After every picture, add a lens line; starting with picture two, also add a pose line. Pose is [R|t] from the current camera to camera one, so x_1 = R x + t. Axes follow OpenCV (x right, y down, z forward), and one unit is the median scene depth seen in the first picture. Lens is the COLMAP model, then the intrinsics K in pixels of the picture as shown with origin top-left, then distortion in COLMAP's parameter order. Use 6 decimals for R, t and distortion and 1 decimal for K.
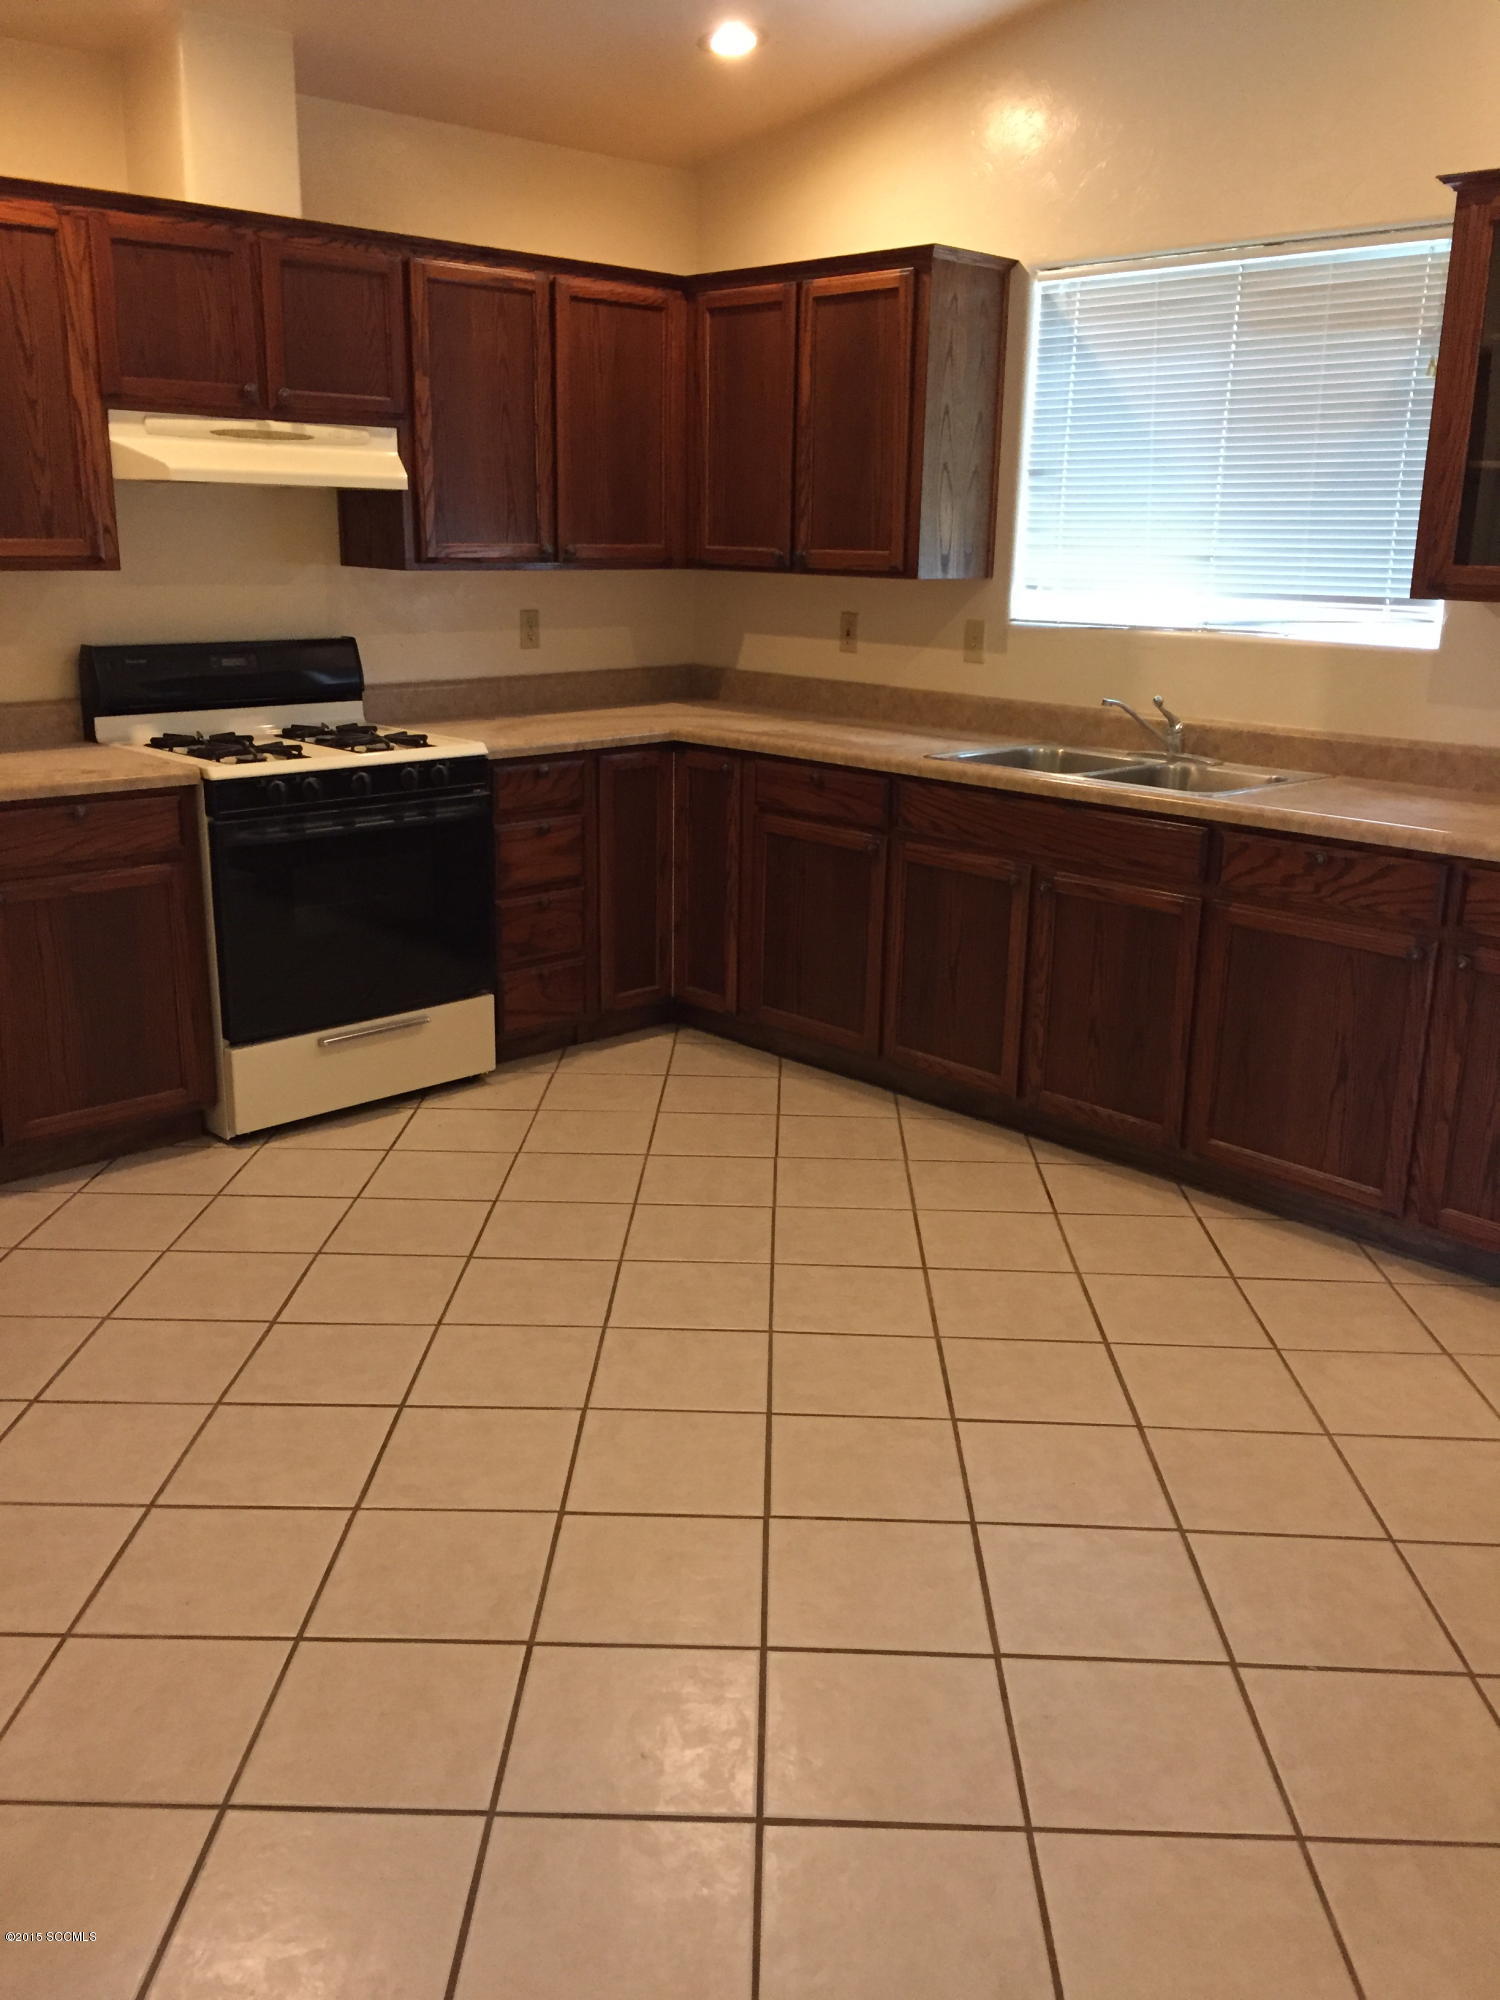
lens RADIAL K [[1699.6, 0, 750.0], [0, 1699.6, 1000.0], [0, 0, 1]] dist [0.076219, -0.104451]
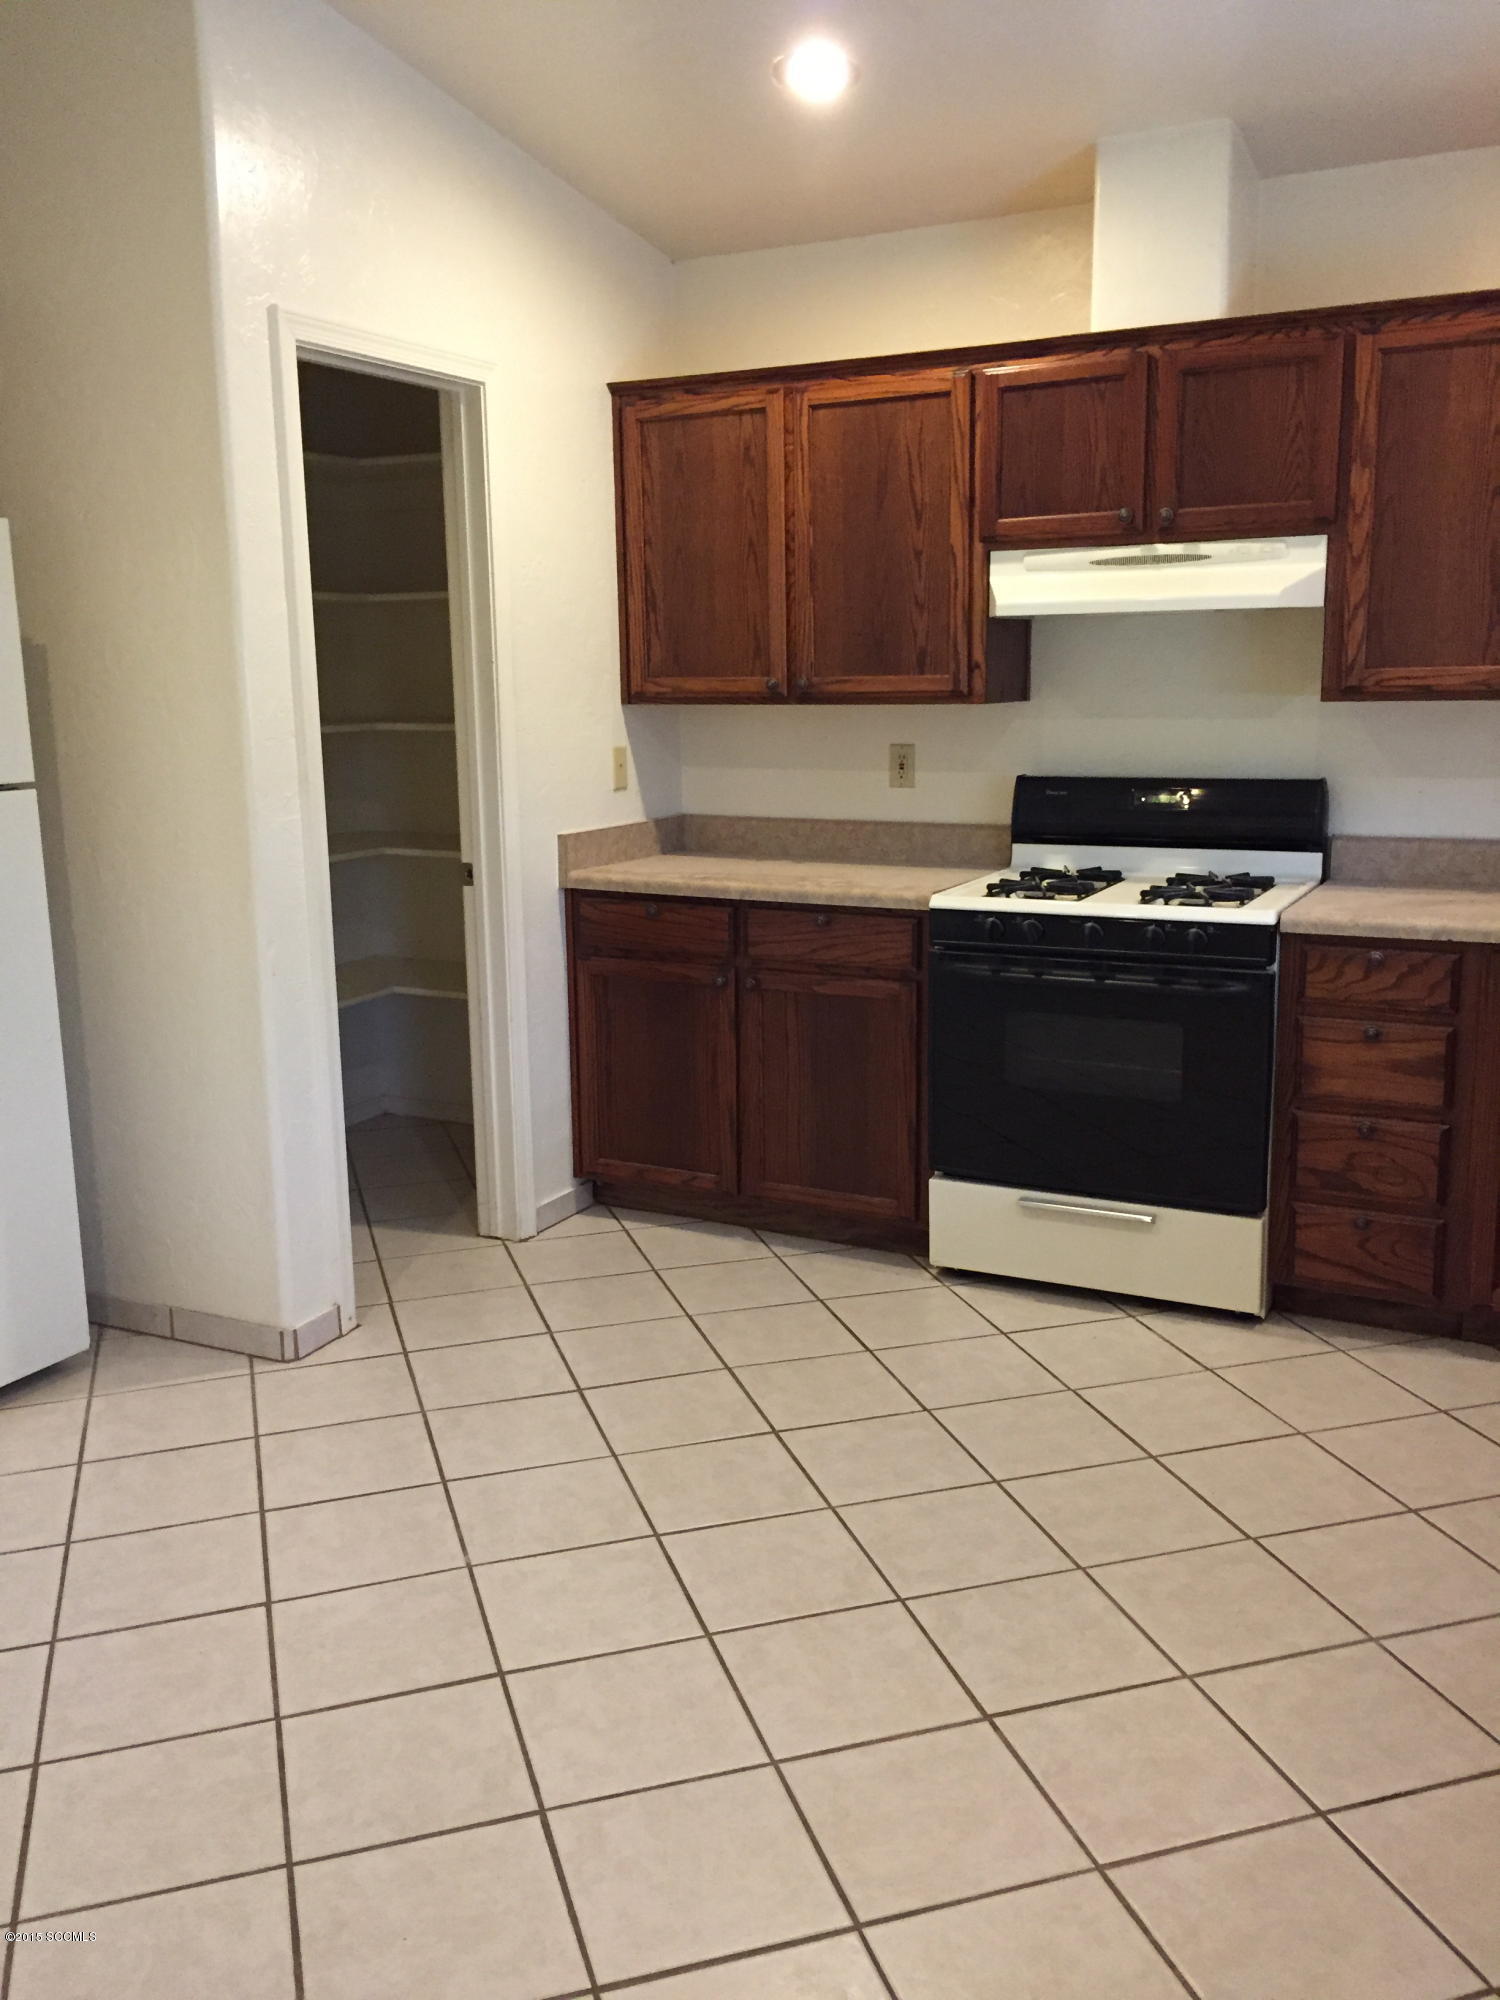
lens RADIAL K [[1699.6, 0, 750.0], [0, 1699.6, 1000.0], [0, 0, 1]] dist [0.076219, -0.104451]
pose [[0.319499, 0.163889, -0.933306, 0.550937], [-0.233193, 0.968239, 0.090194, -0.130969], [0.918445, 0.188824, 0.347569, 0.522356]]
